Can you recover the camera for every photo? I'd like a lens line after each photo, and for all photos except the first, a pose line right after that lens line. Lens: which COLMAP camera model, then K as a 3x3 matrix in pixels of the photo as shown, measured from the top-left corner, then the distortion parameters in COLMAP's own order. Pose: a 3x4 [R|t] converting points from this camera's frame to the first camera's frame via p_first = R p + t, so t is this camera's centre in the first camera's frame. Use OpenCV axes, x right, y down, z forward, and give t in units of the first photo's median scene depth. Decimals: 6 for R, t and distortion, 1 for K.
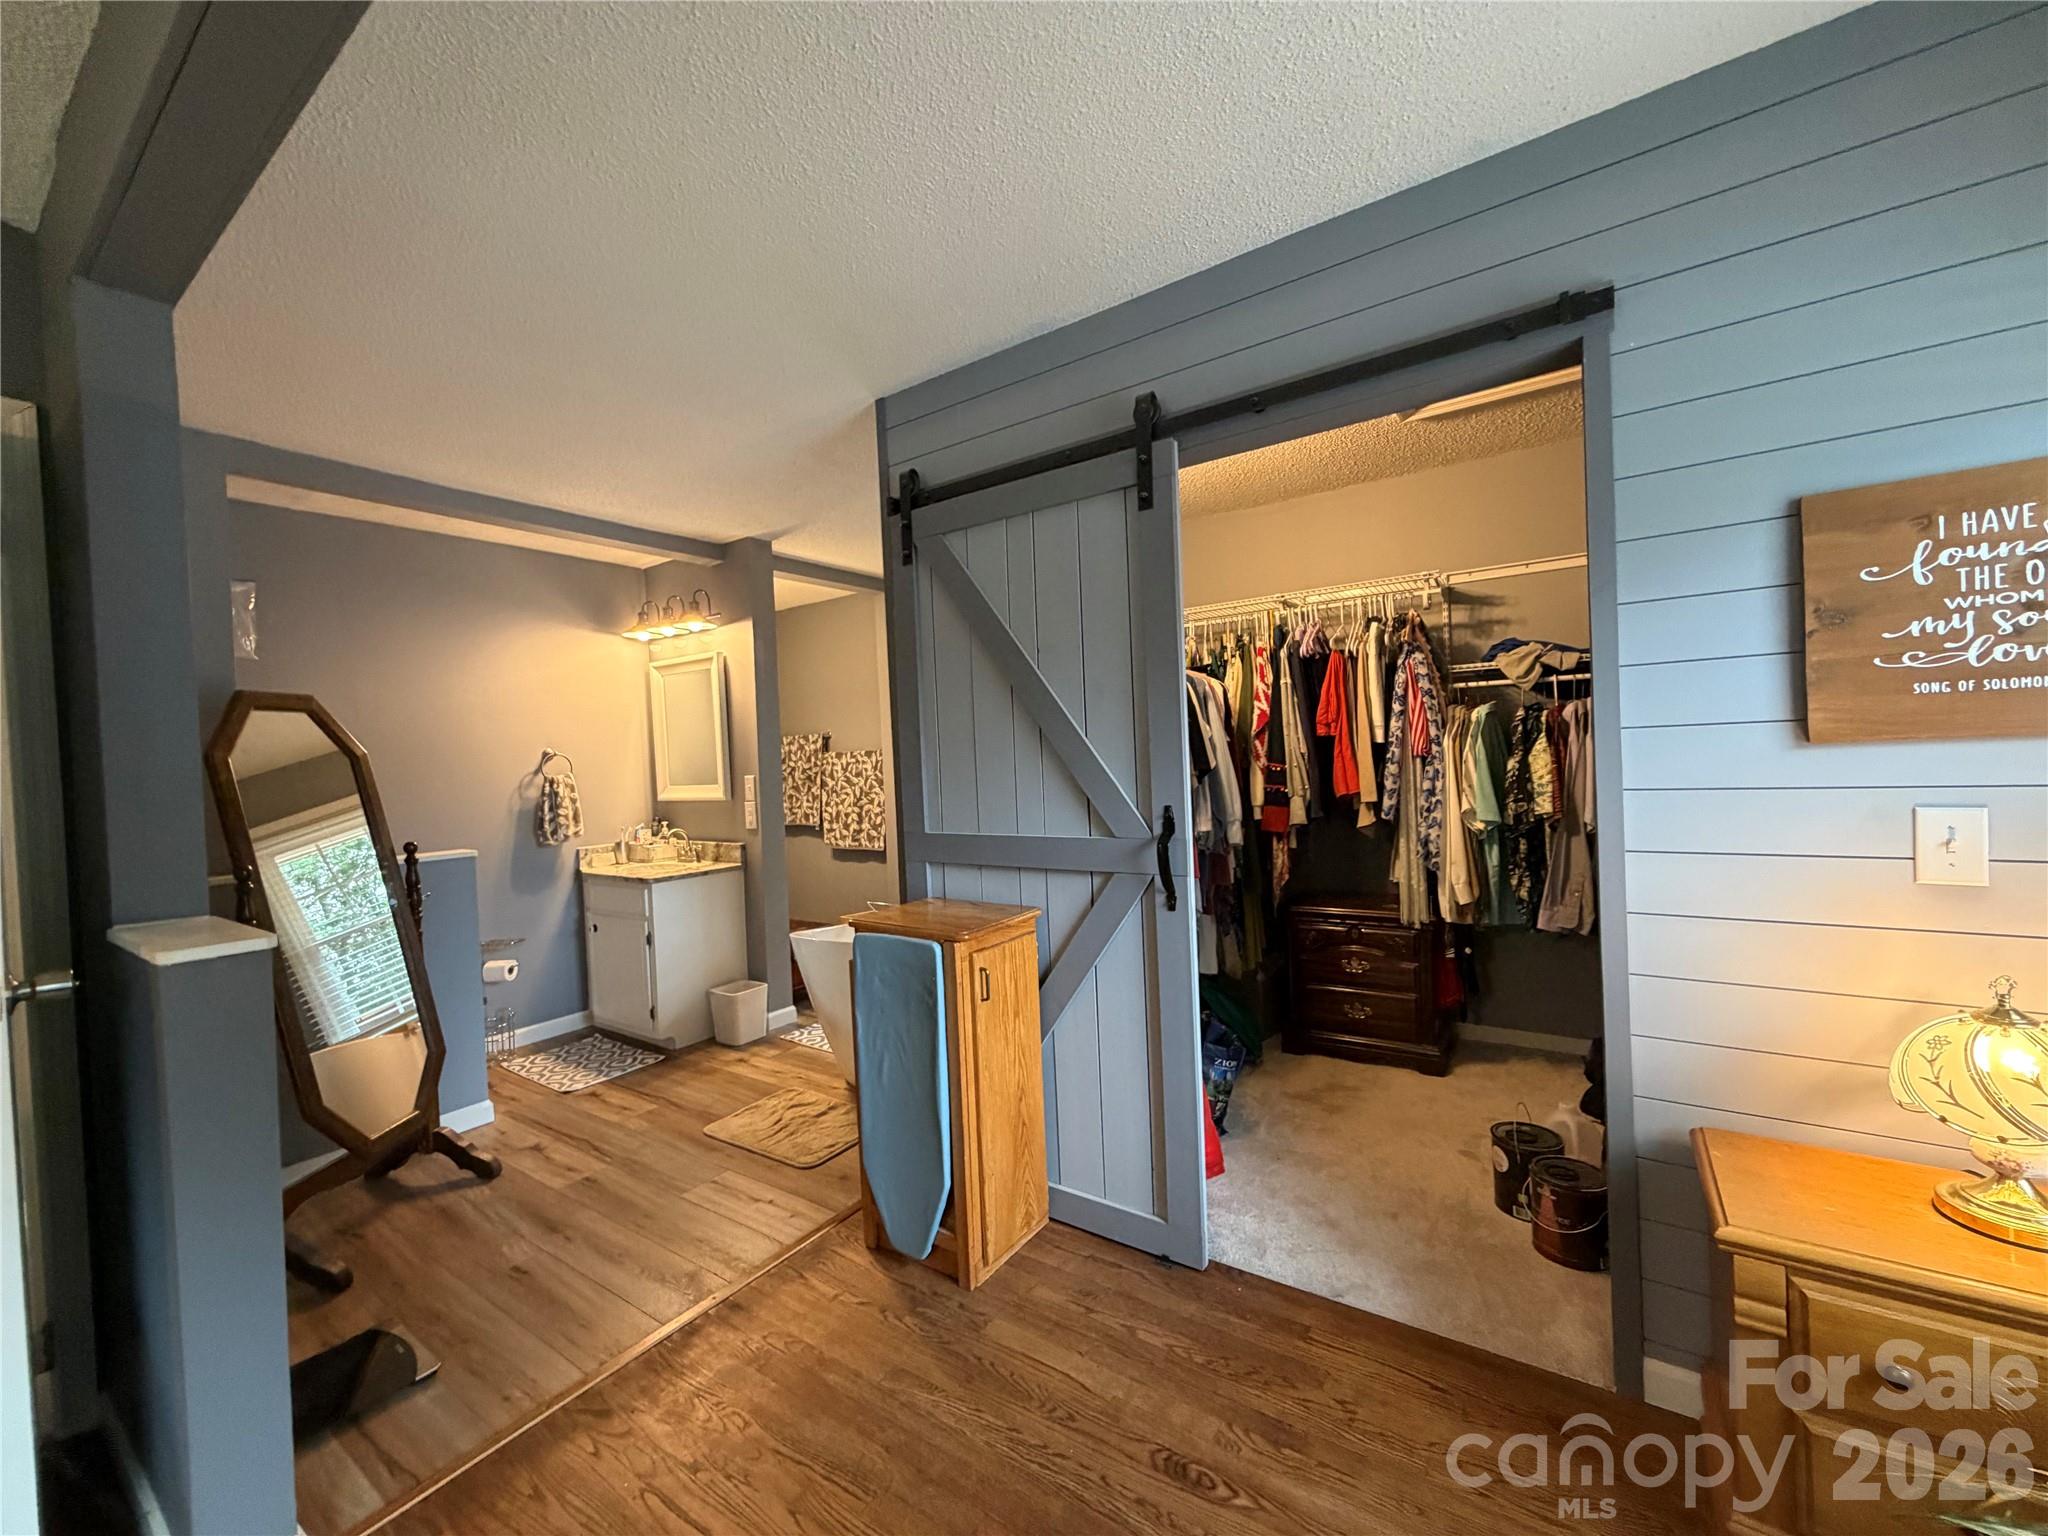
lens RADIAL K [[816.5, 0, 1021.3], [0, 816.5, 769.7], [0, 0, 1]] dist [0.000344, 0.000348]
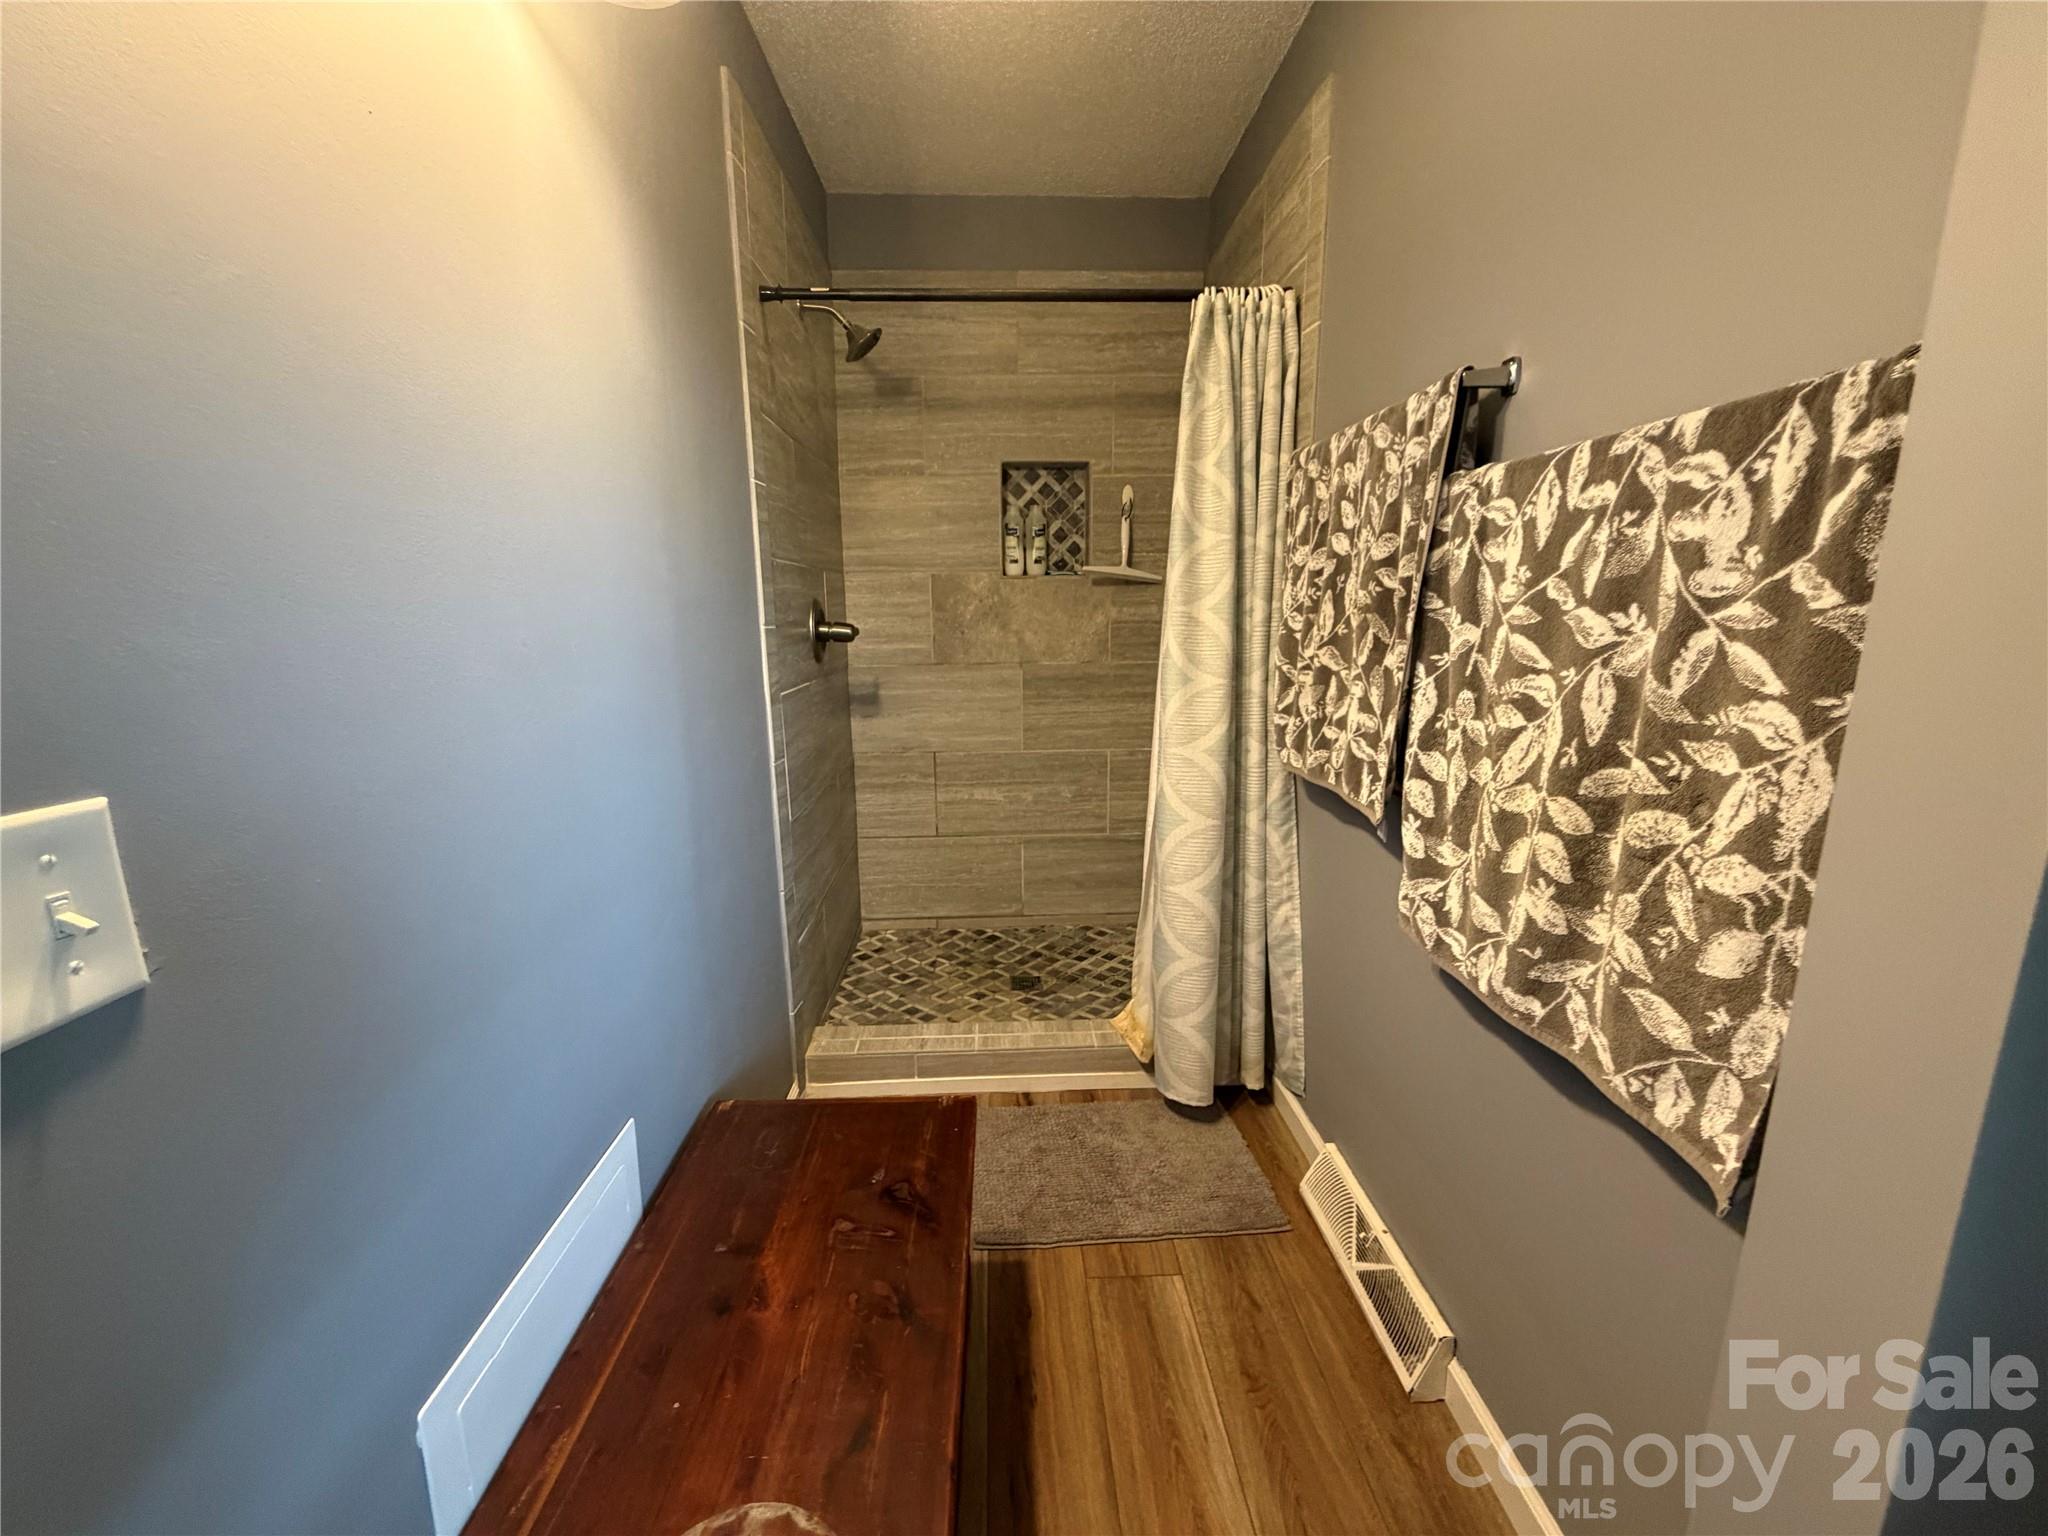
lens RADIAL K [[816.5, 0, 1021.3], [0, 816.5, 769.7], [0, 0, 1]] dist [0.000344, 0.000348]
pose [[0.605029, 0.196166, -0.771660, -0.214612], [-0.029592, 0.974045, 0.224413, 0.010999], [0.795653, -0.112941, 0.595130, 1.213921]]
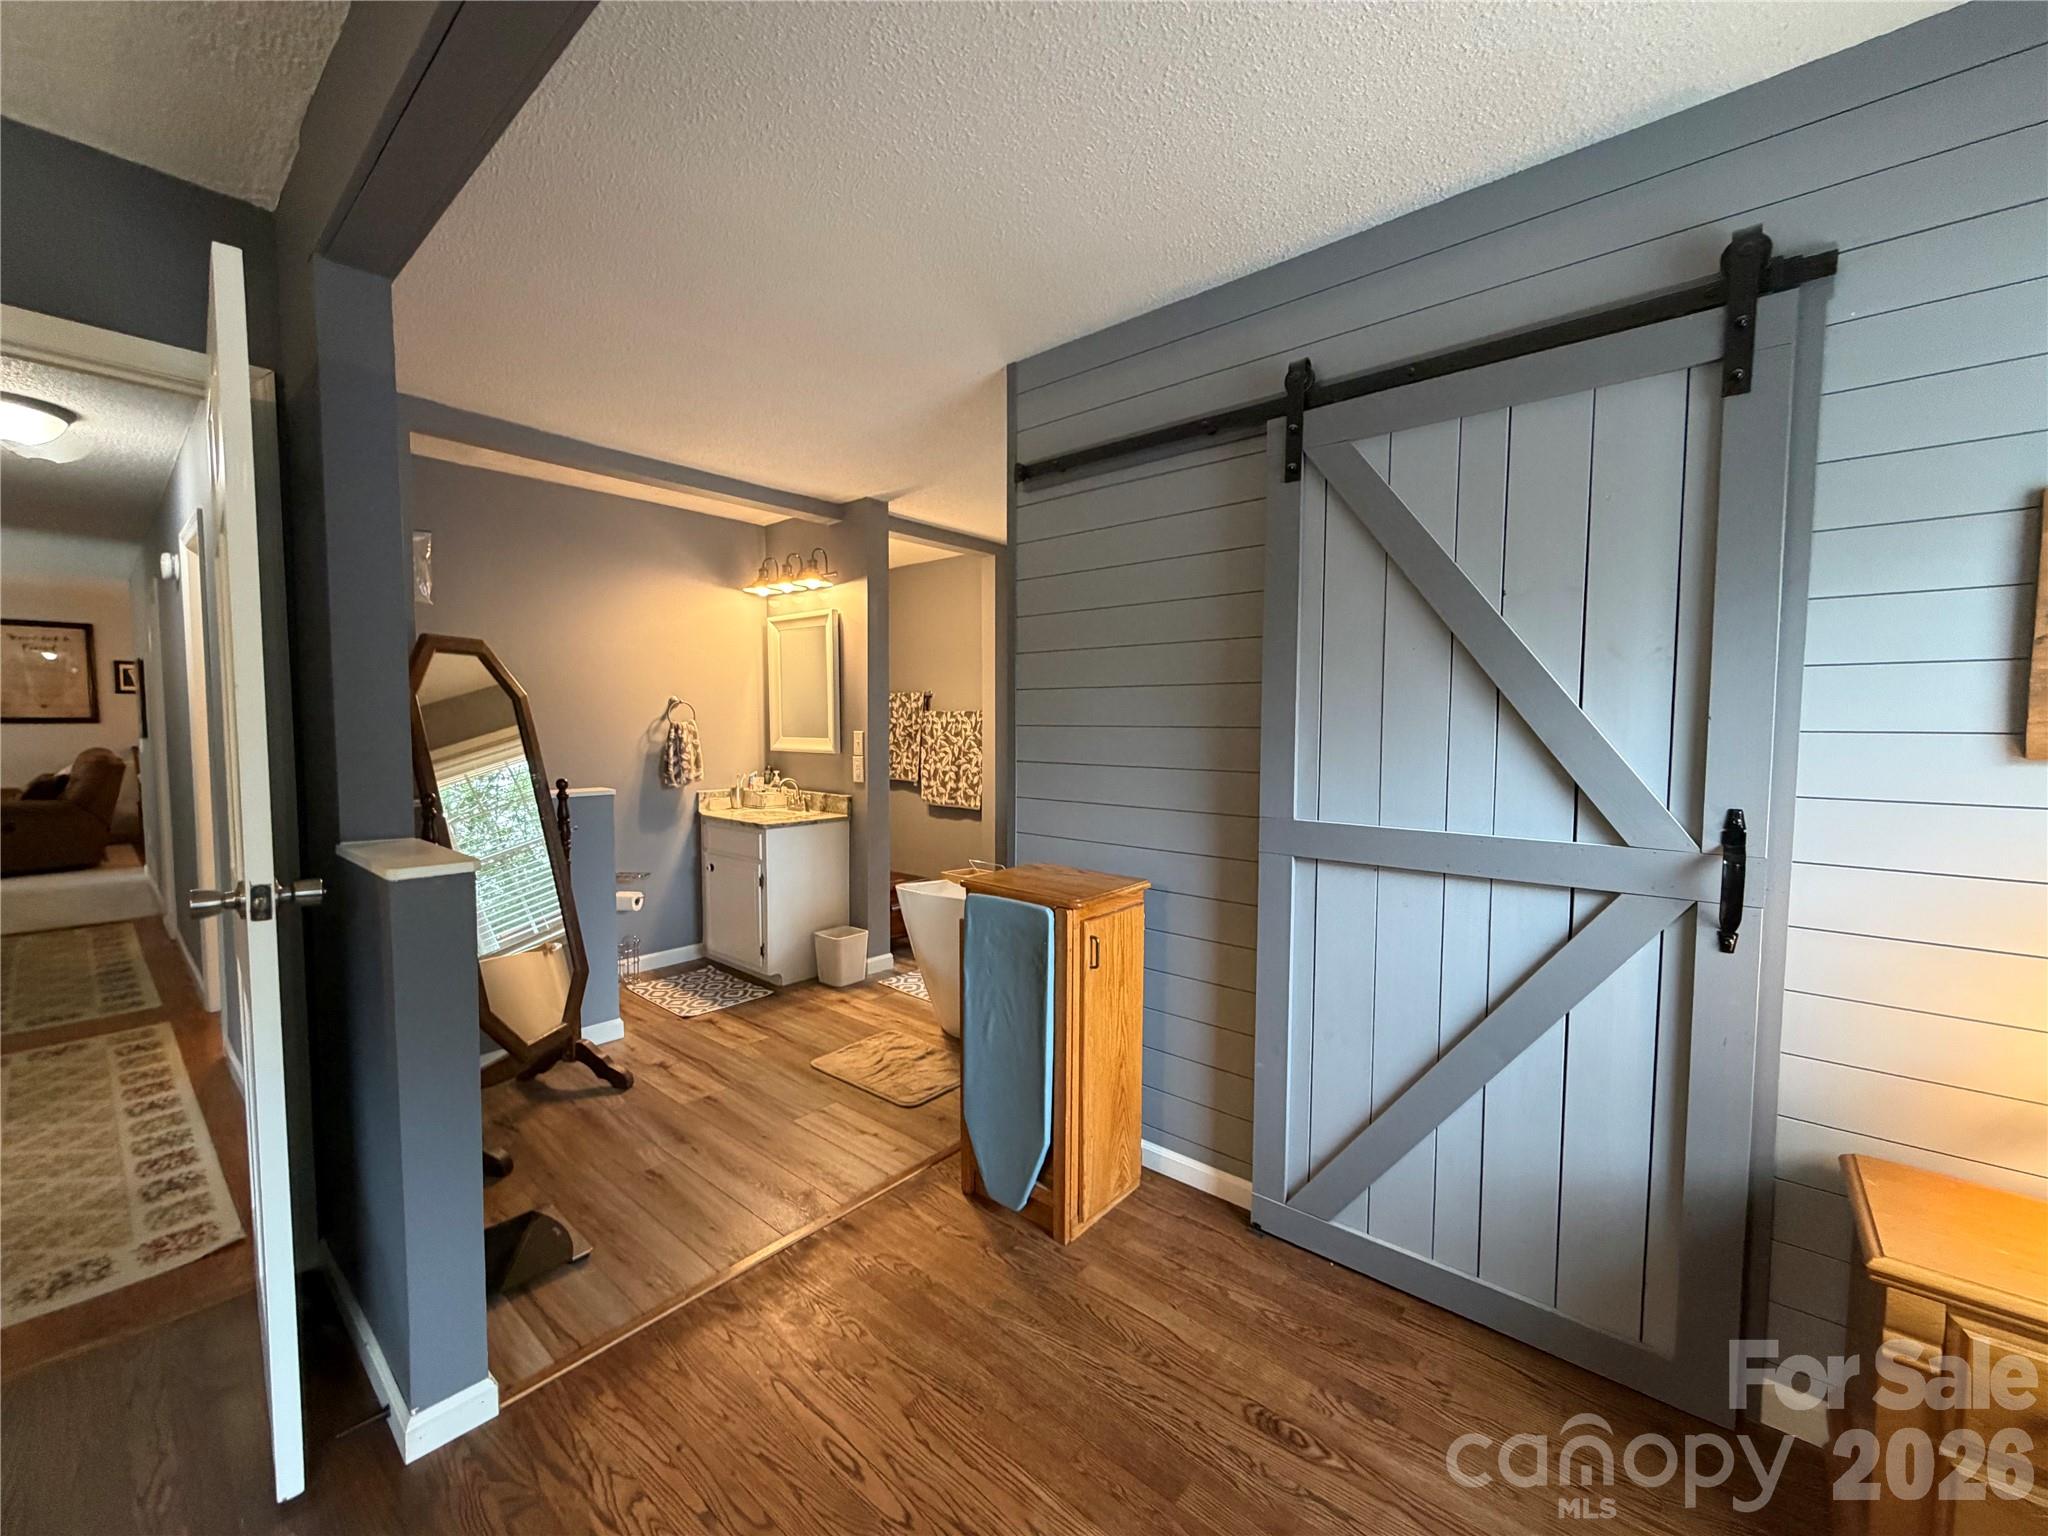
lens RADIAL K [[816.5, 0, 1021.3], [0, 816.5, 769.7], [0, 0, 1]] dist [0.000344, 0.000348]
pose [[0.993689, 0.052935, -0.098891, -0.025384], [-0.048366, 0.997673, 0.048050, -0.003757], [0.101204, -0.042964, 0.993938, -0.011482]]
